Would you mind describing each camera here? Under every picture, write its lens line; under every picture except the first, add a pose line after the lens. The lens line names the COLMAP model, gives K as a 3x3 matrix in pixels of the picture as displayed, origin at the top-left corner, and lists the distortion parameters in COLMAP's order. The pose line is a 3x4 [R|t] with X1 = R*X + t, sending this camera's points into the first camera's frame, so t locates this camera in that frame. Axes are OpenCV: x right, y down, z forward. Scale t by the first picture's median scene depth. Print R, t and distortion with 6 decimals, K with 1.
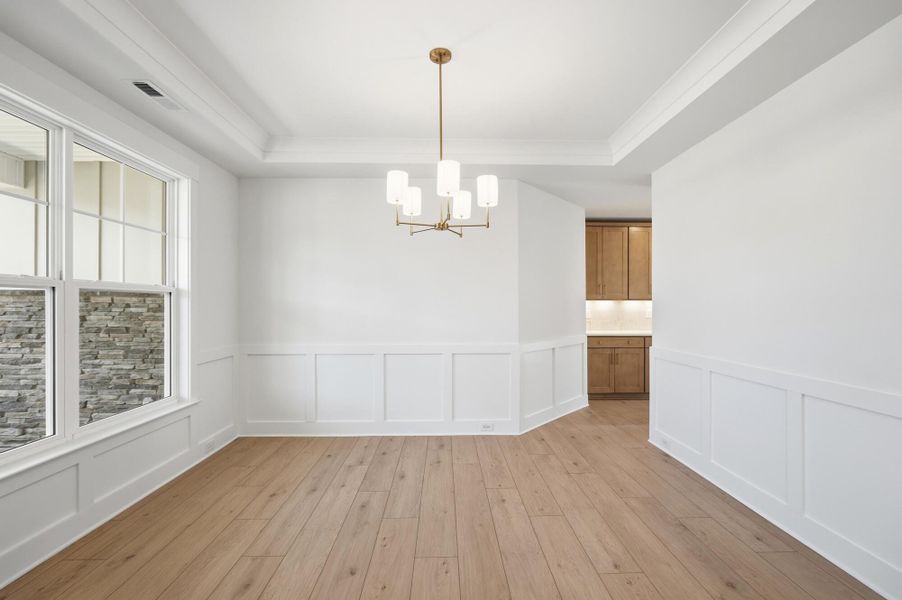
lens RADIAL K [[390.3, 0, 450.1], [0, 390.3, 301.8], [0, 0, 1]] dist [-0.000588, 0.000119]
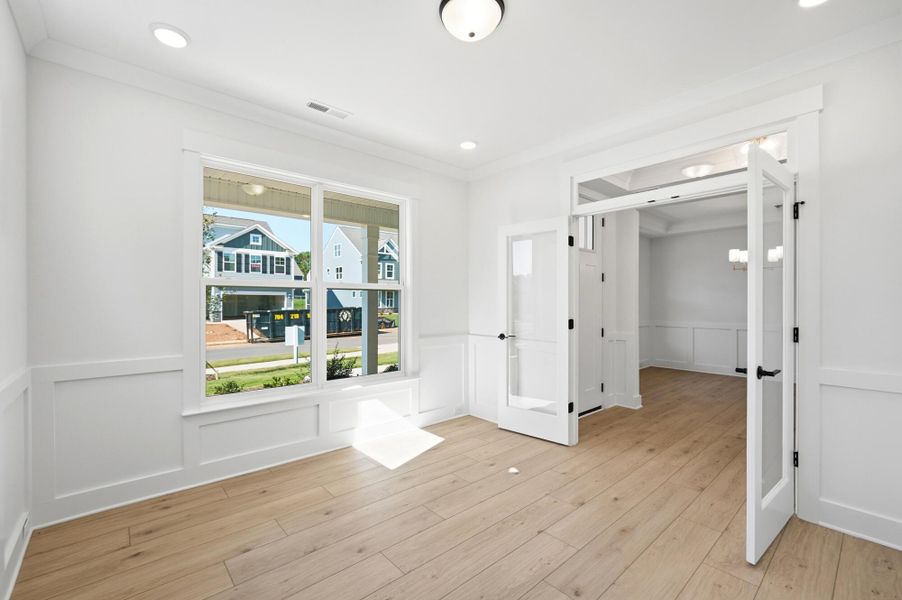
lens RADIAL K [[390.3, 0, 455.9], [0, 390.3, 301.1], [0, 0, 1]] dist [-0.000588, 0.000119]
pose [[0.660541, -0.000847, -0.750790, 0.355713], [0.002629, 0.999996, 0.001186, 0.000730], [0.750785, -0.002757, 0.660540, -1.256909]]
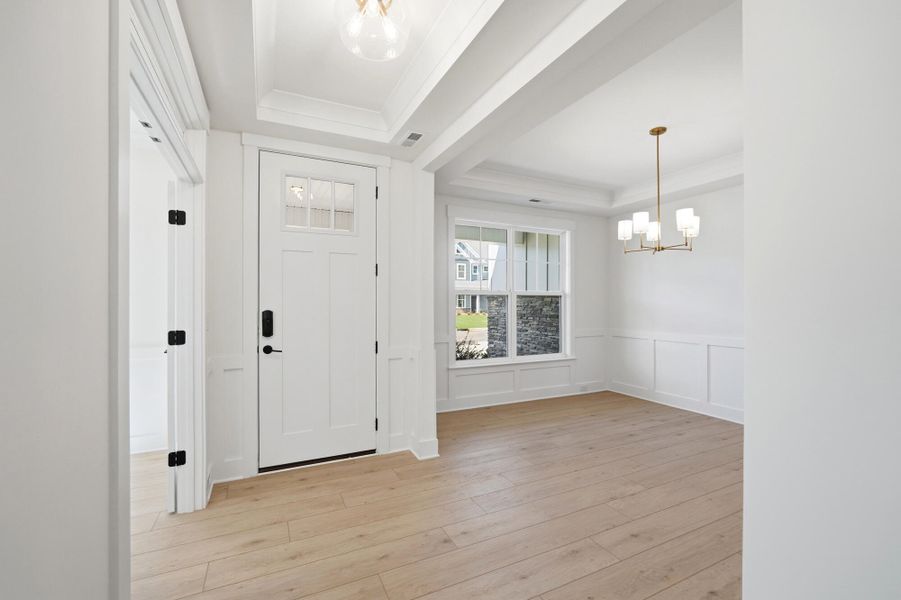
lens RADIAL K [[389.9, 0, 449.7], [0, 389.9, 299.9], [0, 0, 1]] dist [-0.000588, 0.000119]
pose [[0.415783, -0.006020, -0.909444, 0.634597], [0.005790, 0.999975, -0.003973, 0.000687], [0.909445, -0.003614, 0.415808, -0.199020]]
